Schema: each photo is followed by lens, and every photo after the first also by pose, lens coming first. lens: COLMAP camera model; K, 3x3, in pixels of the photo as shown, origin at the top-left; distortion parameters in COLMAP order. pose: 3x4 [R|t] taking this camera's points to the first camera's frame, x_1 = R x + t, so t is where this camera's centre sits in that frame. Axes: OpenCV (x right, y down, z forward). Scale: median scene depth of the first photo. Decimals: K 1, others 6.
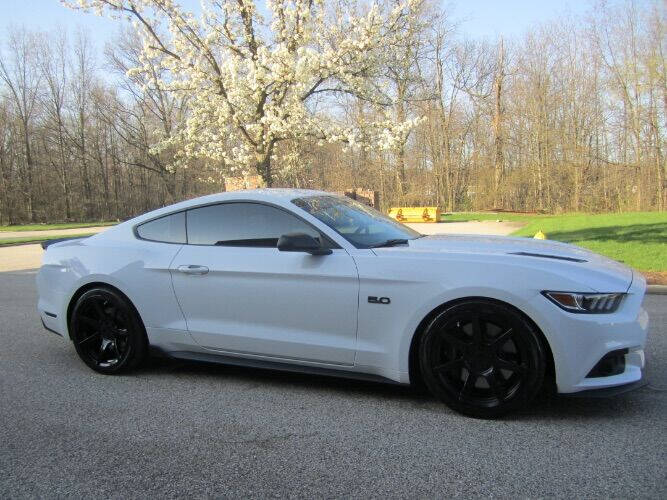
lens RADIAL K [[541.2, 0, 334.5], [0, 541.2, 265.3], [0, 0, 1]] dist [-0.056780, 0.005399]
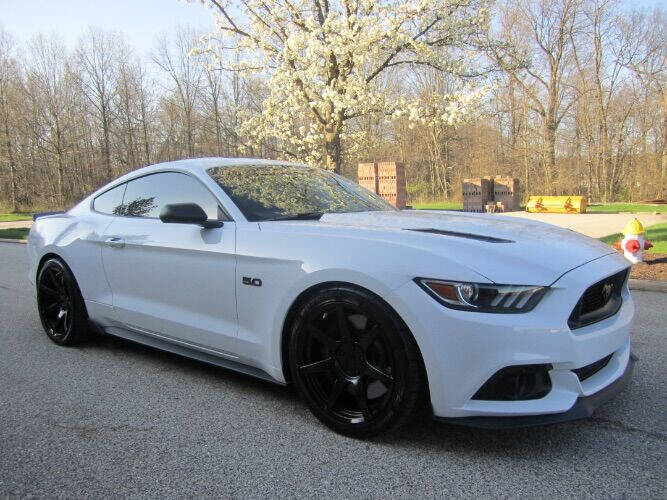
lens RADIAL K [[548.3, 0, 333.1], [0, 548.3, 262.1], [0, 0, 1]] dist [-0.067594, 0.025851]
pose [[0.964645, 0.039653, -0.260552, 0.142426], [-0.036022, 0.999176, 0.018698, 0.004710], [0.261079, -0.008652, 0.965279, 0.069692]]
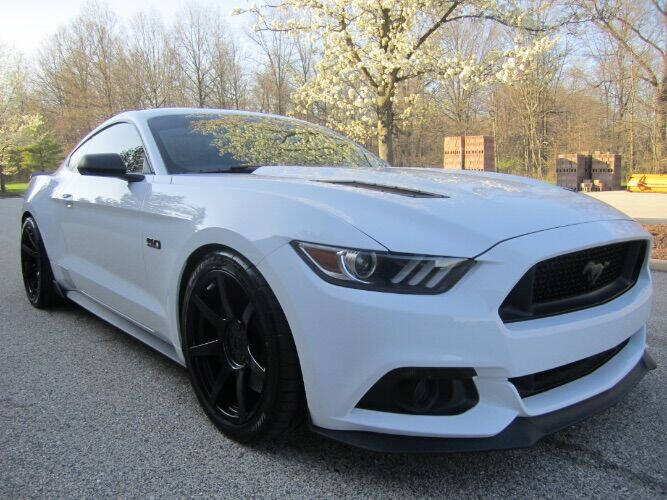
lens RADIAL K [[553.2, 0, 332.0], [0, 553.2, 258.5], [0, 0, 1]] dist [-0.078370, 0.063600]
pose [[0.908658, 0.084494, -0.408903, 0.199221], [-0.064132, 0.995933, 0.063284, 0.008119], [0.412587, -0.031280, 0.910381, 0.147228]]
